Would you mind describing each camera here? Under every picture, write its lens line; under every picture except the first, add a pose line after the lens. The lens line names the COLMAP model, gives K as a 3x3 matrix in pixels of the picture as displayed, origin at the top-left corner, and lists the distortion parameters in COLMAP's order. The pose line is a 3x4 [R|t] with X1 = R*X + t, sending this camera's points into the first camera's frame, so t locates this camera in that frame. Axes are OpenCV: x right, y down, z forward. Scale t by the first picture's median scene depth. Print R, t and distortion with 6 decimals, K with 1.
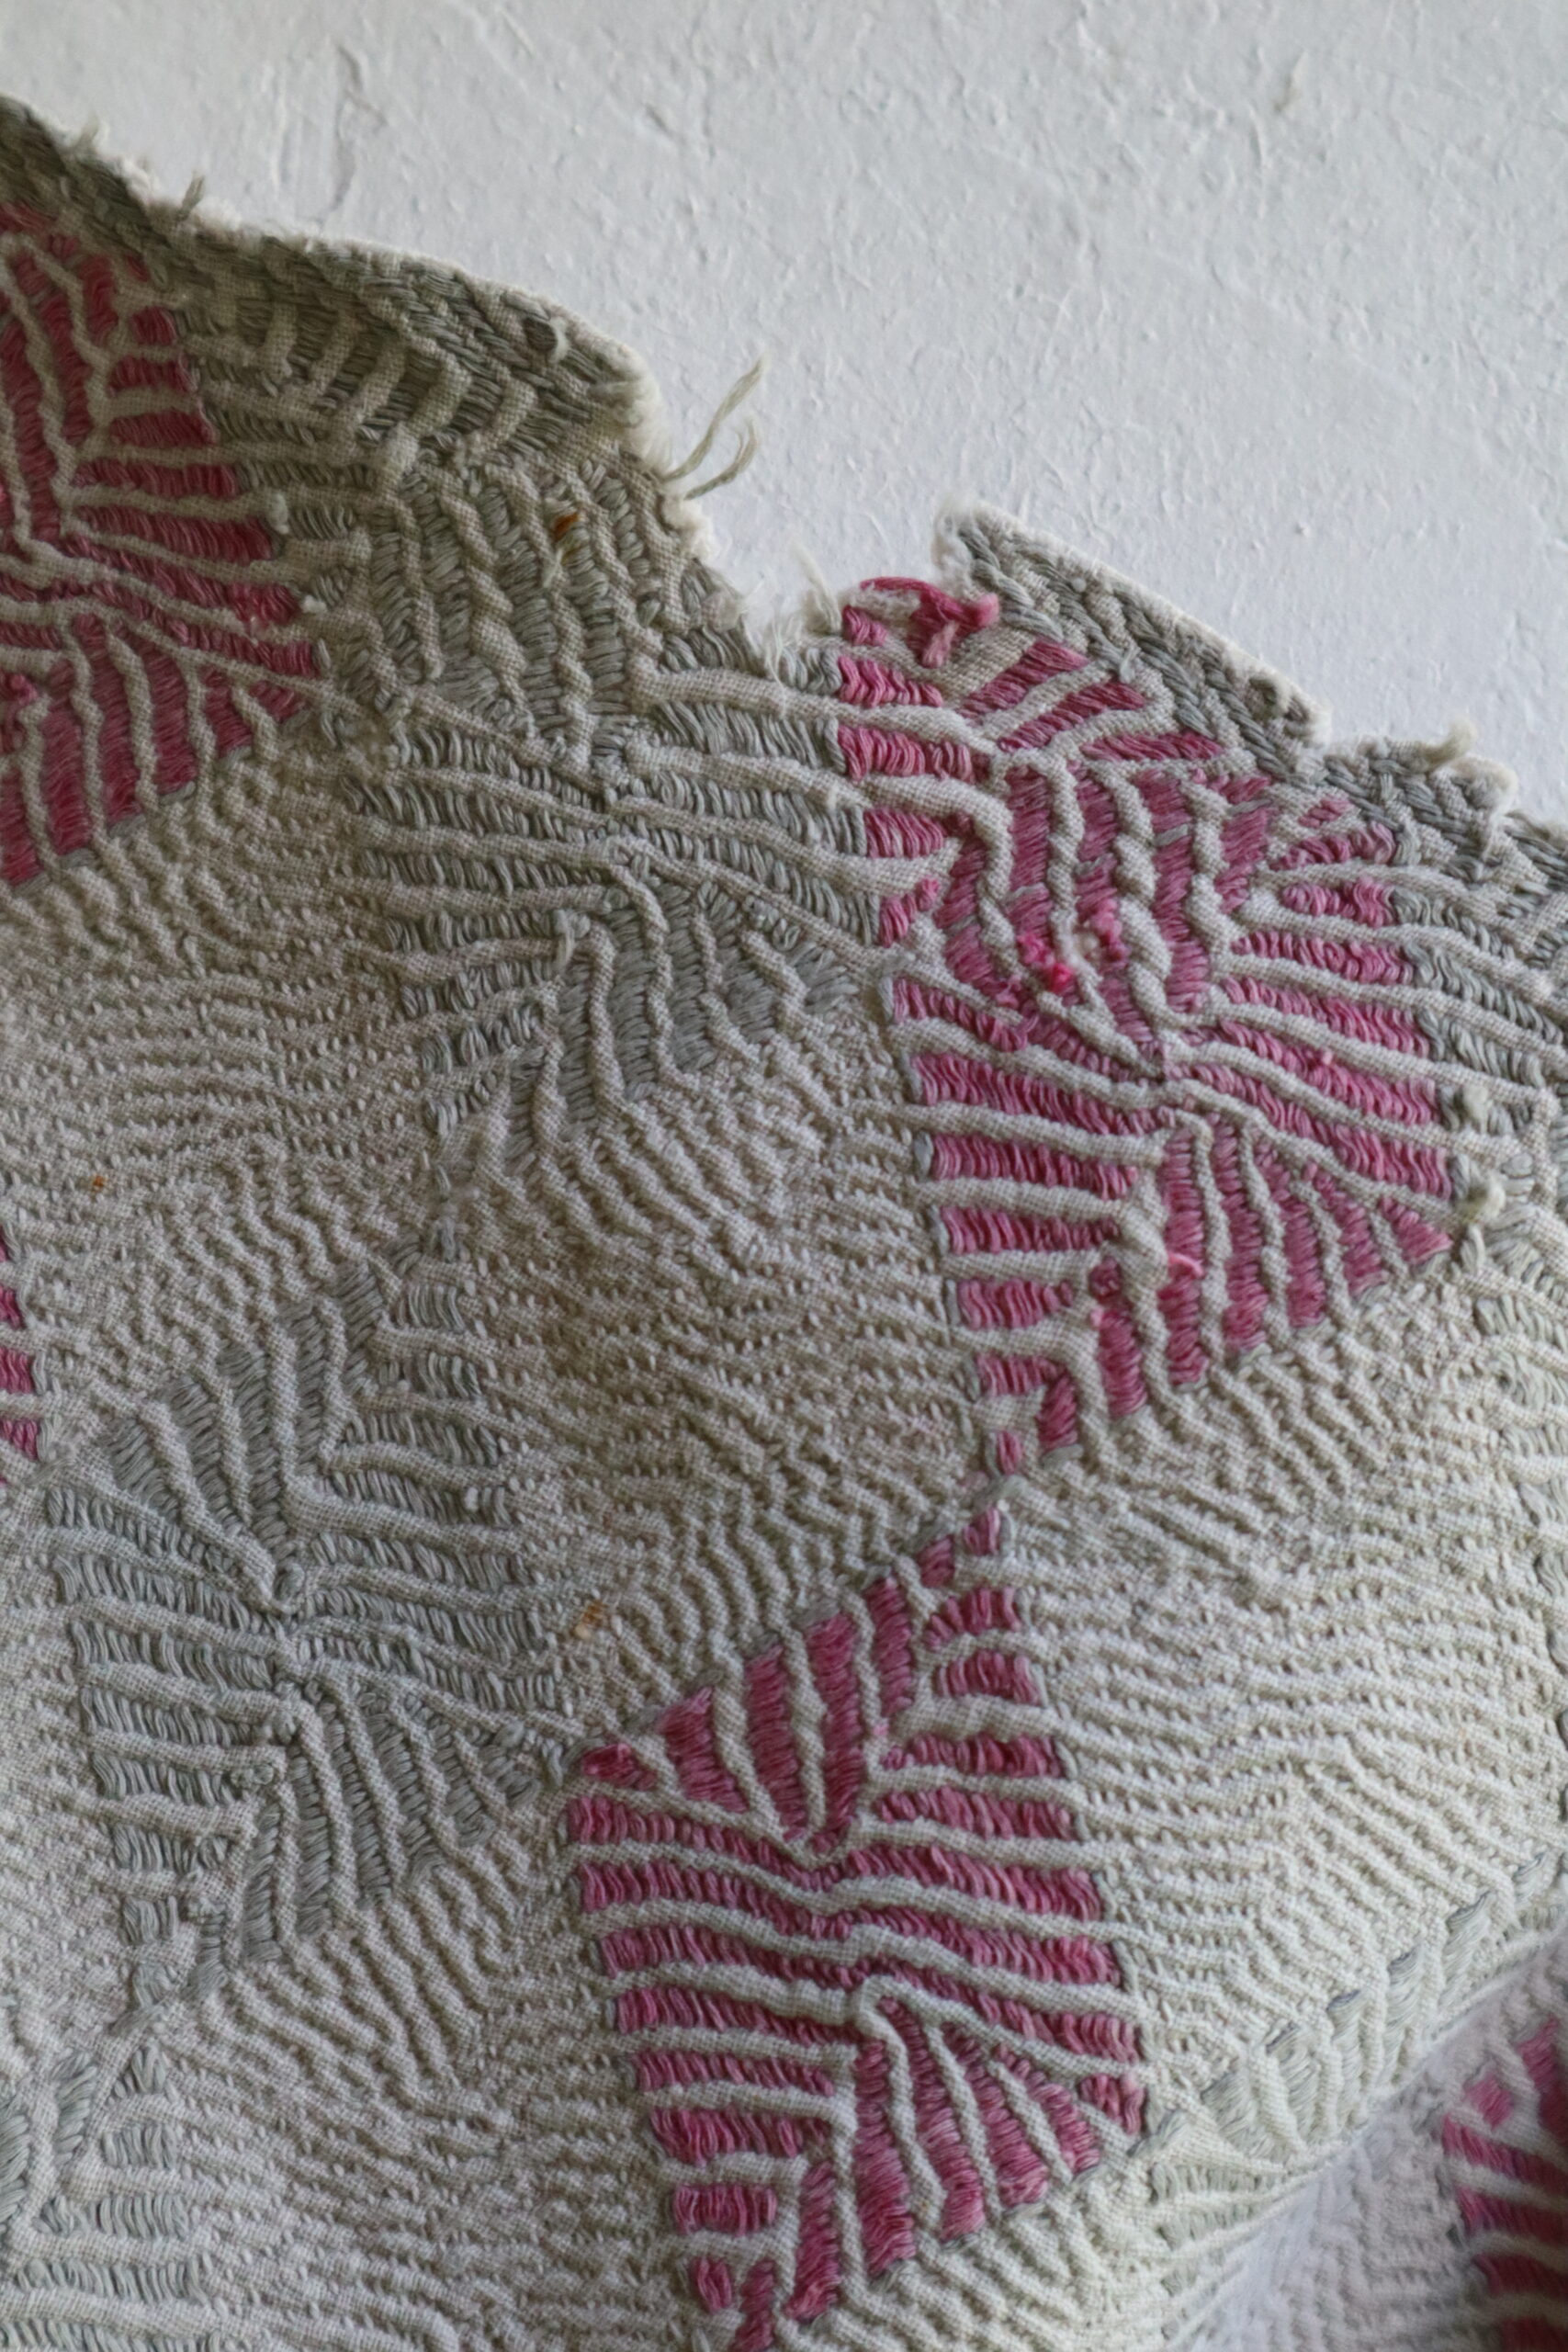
lens RADIAL K [[4085.6, 0, 784.0], [0, 4085.6, 1176.0], [0, 0, 1]] dist [-0.088889, -0.089209]
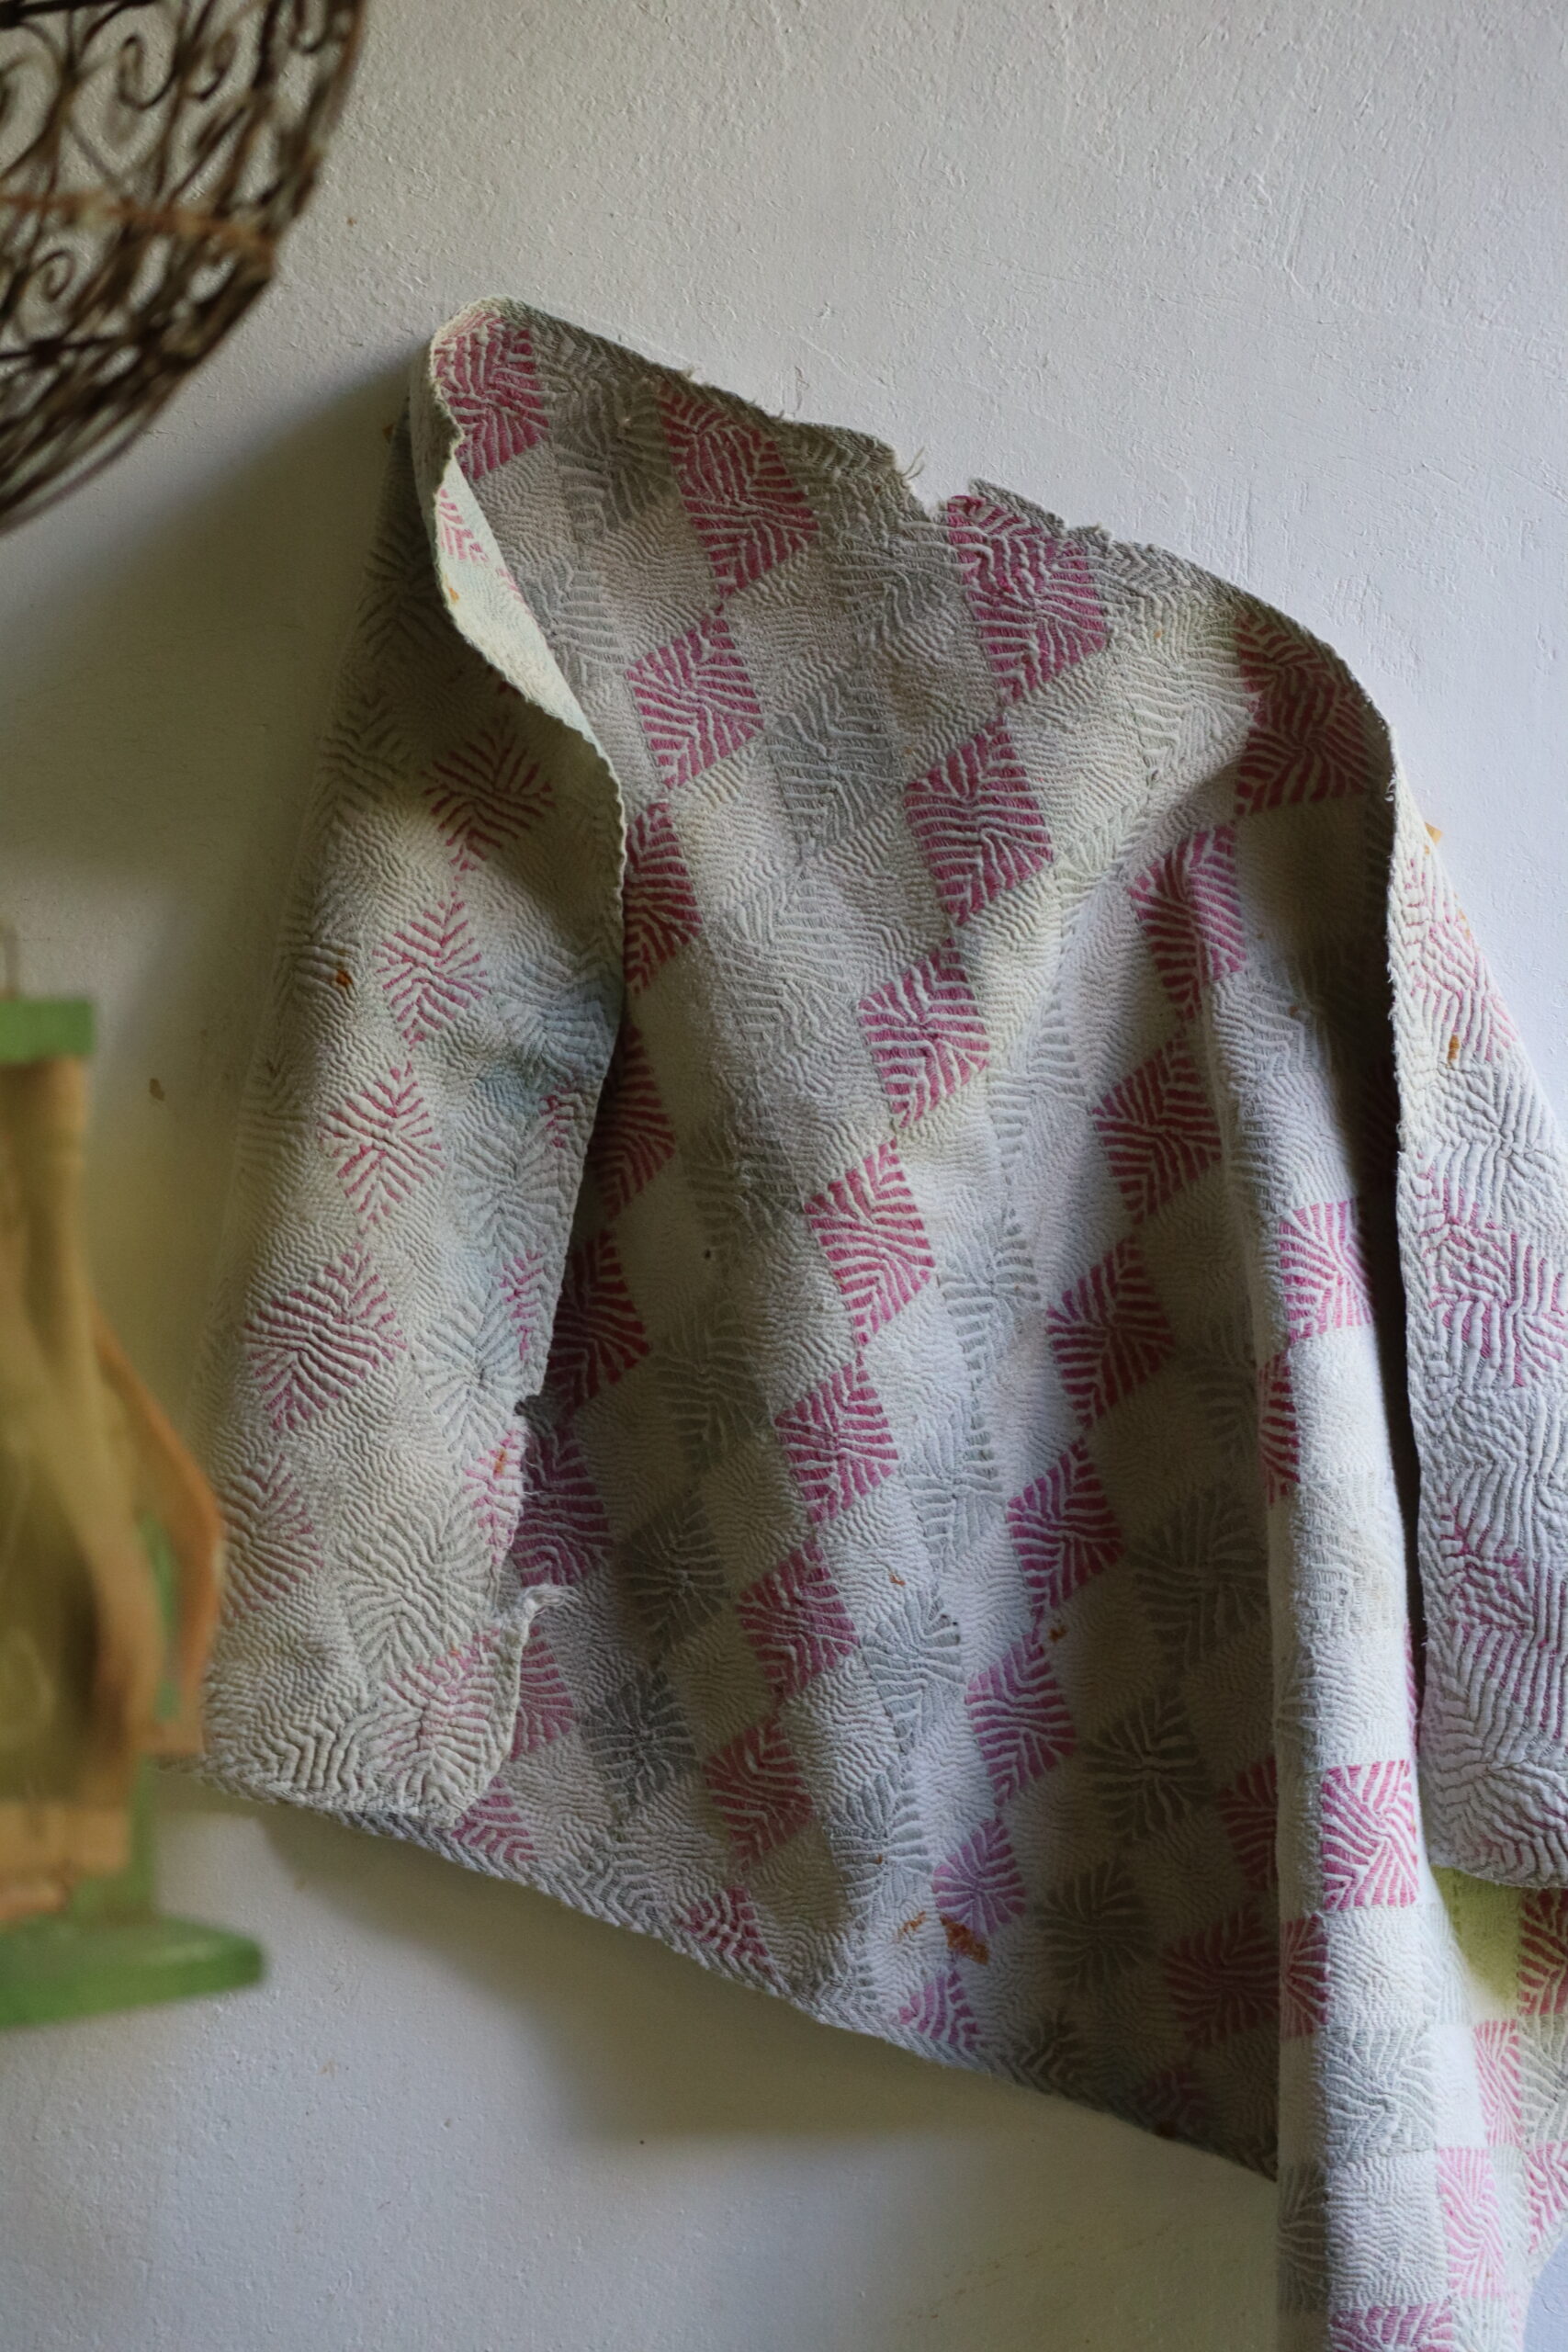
lens RADIAL K [[6778.4, 0, 784.0], [0, 6778.4, 1176.0], [0, 0, 1]] dist [-0.023004, -0.448298]
pose [[0.994561, -0.077047, 0.070082, -0.680878], [0.080779, 0.995371, -0.052072, 0.877258], [-0.065746, 0.057450, 0.996181, -5.751891]]
